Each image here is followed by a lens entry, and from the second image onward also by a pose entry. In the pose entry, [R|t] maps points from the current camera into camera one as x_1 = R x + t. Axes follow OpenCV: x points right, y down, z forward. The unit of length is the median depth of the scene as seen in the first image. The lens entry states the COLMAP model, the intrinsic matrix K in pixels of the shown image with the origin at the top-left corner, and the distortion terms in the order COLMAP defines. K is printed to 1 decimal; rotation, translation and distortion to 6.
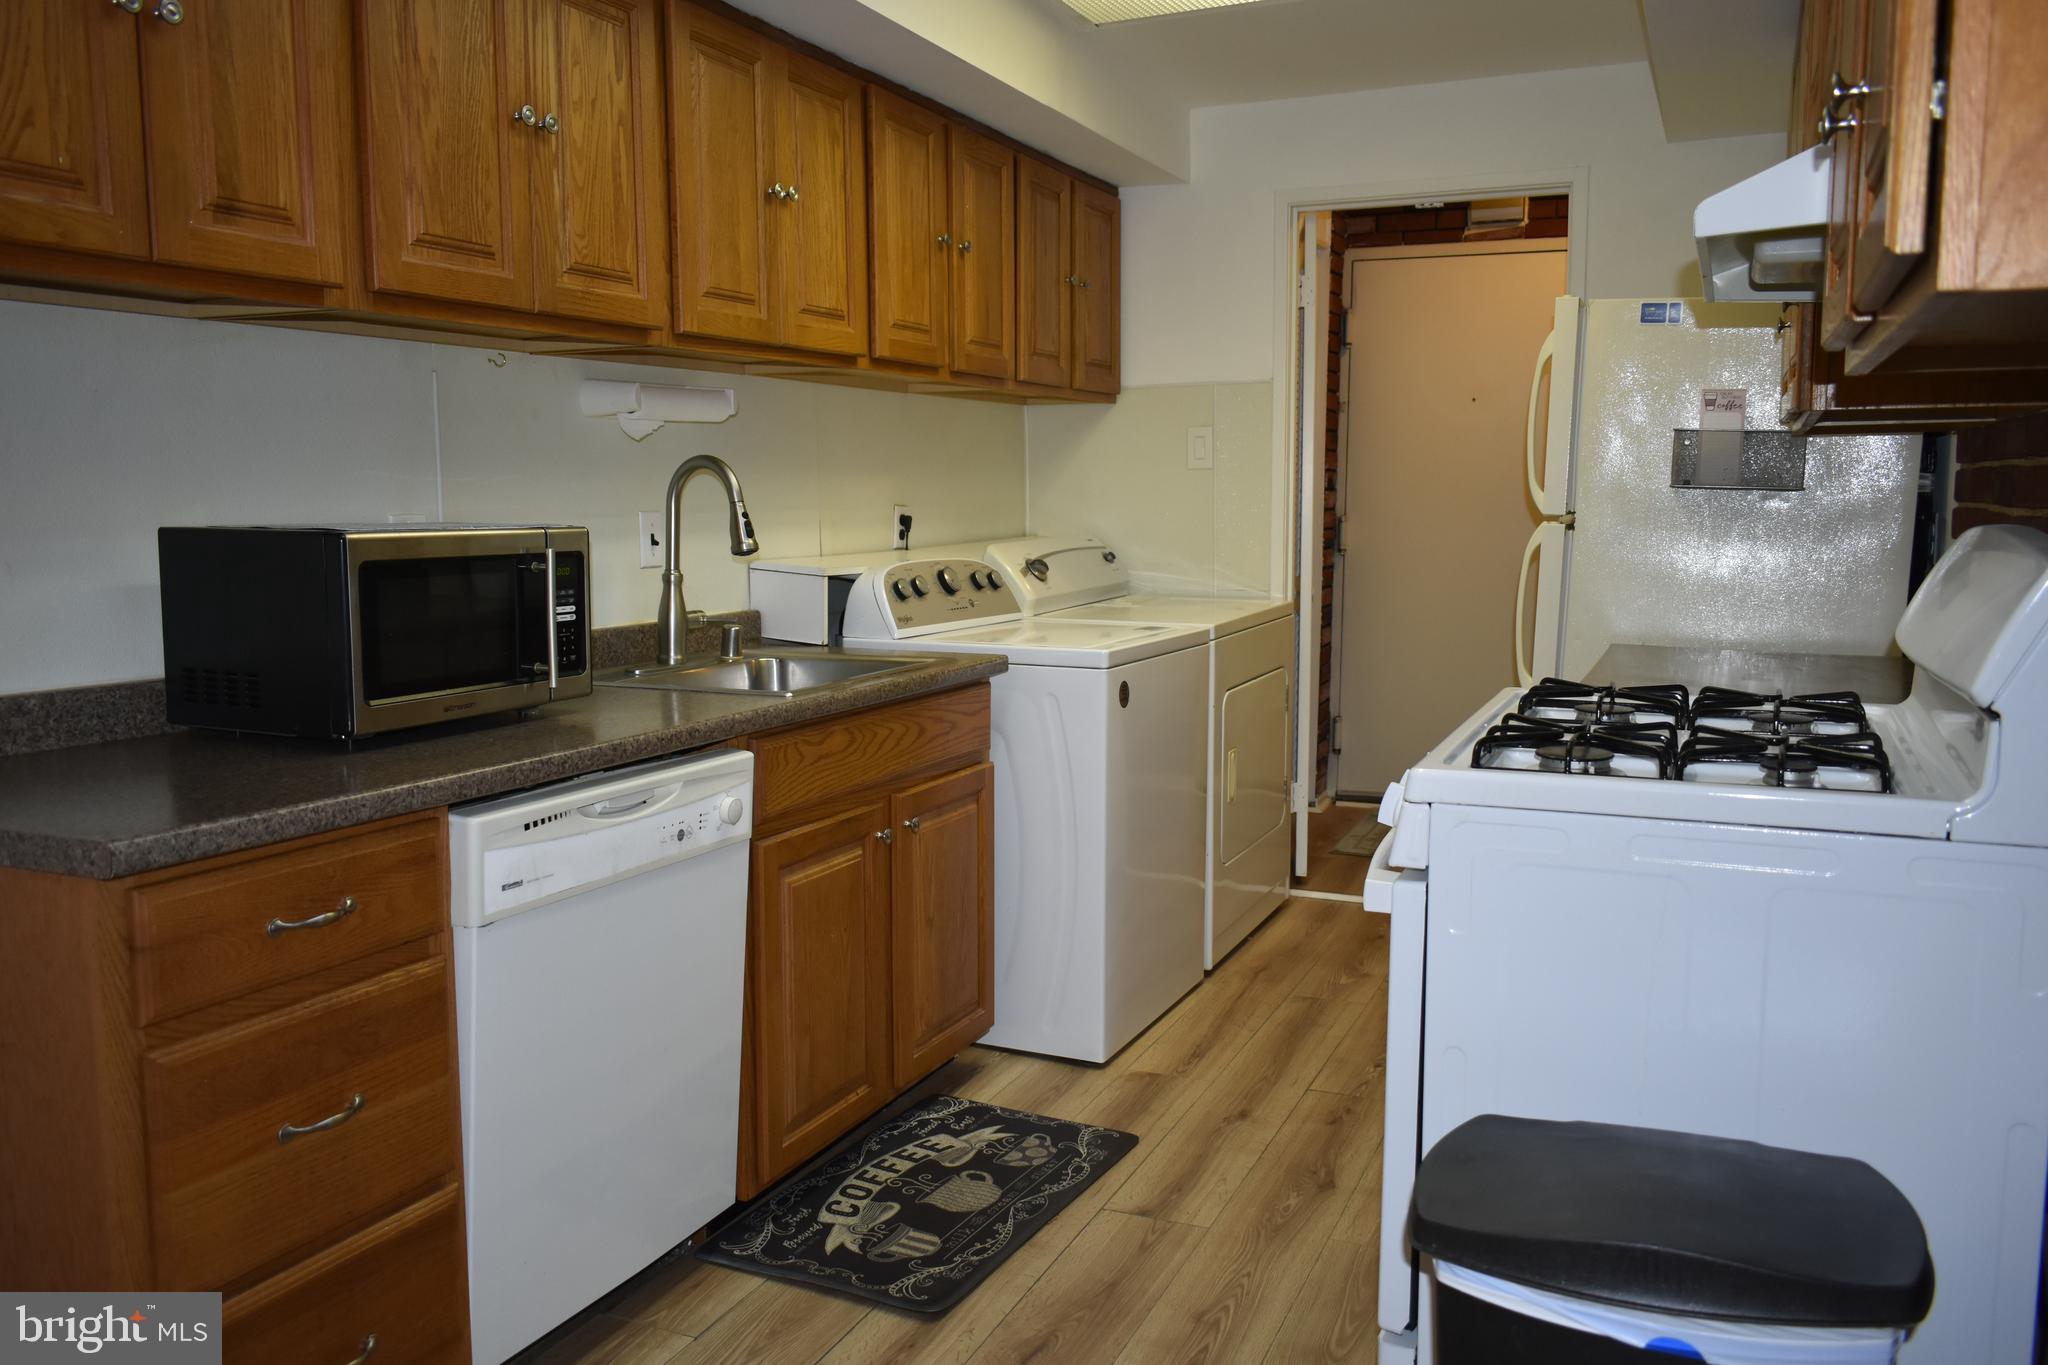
lens RADIAL K [[1597.4, 0, 1019.4], [0, 1597.4, 676.2], [0, 0, 1]] dist [-0.003774, -0.005666]
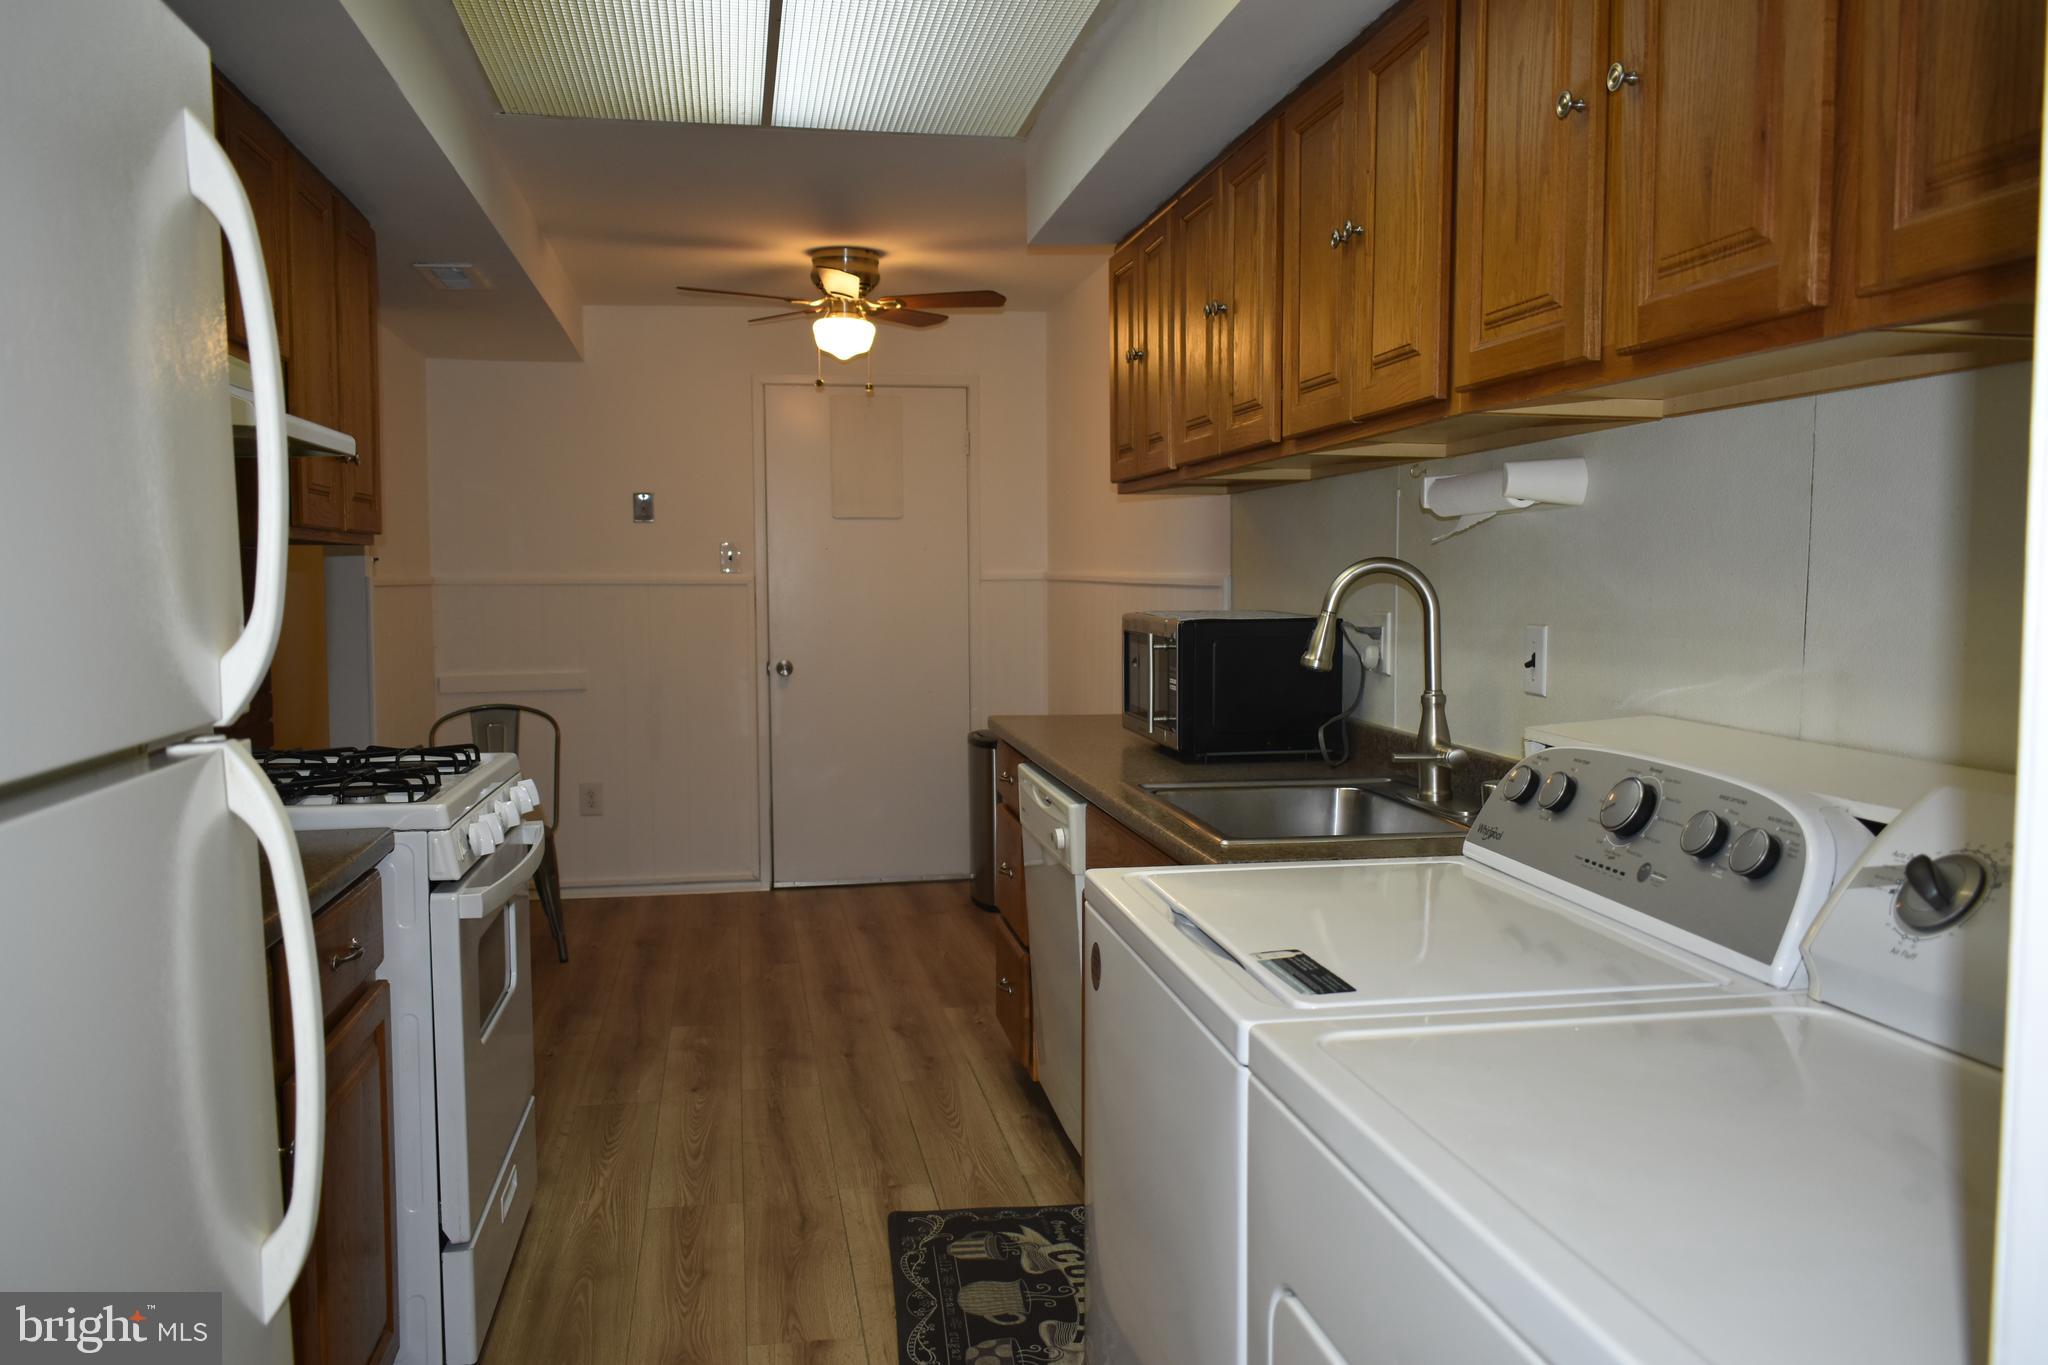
lens RADIAL K [[1597.4, 0, 1017.0], [0, 1597.4, 683.9], [0, 0, 1]] dist [-0.003774, -0.005666]
pose [[-0.827687, 0.042864, -0.559551, 0.528891], [-0.065194, 0.982984, 0.171734, -0.240100], [0.557391, 0.178621, -0.810808, 1.872682]]
